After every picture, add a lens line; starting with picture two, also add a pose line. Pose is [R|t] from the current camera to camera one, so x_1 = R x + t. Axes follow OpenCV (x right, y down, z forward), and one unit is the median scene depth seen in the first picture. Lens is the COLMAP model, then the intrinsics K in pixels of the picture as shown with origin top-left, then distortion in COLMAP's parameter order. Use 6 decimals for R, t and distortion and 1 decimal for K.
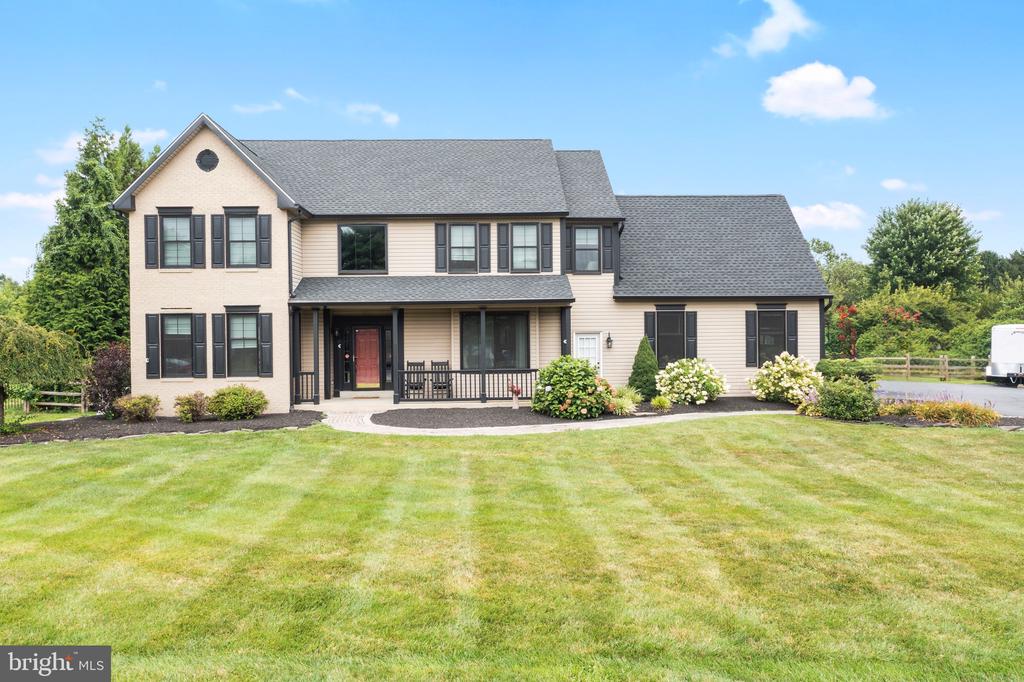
lens RADIAL K [[818.4, 0, 512.0], [0, 818.4, 341.0], [0, 0, 1]] dist [-0.000717, 0.000785]
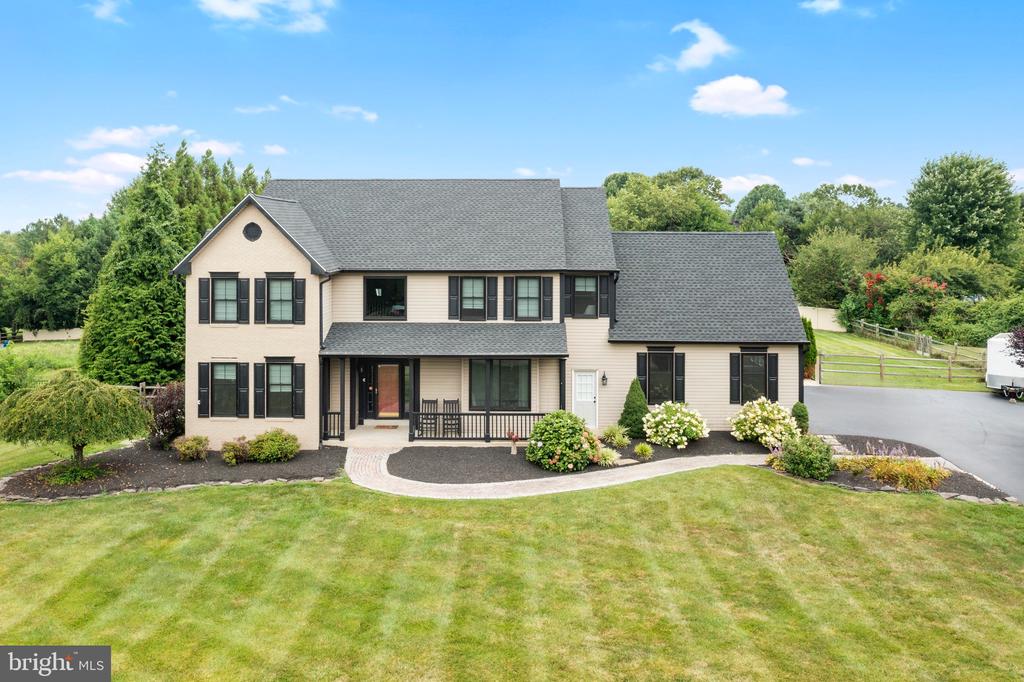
lens RADIAL K [[843.6, 0, 506.9], [0, 843.6, 233.6], [0, 0, 1]] dist [-0.007939, 0.002211]
pose [[0.998042, 0.012026, -0.061380, 0.059571], [-0.012912, 0.999818, -0.014054, -0.195143], [0.061200, 0.014819, 0.998016, -0.166076]]
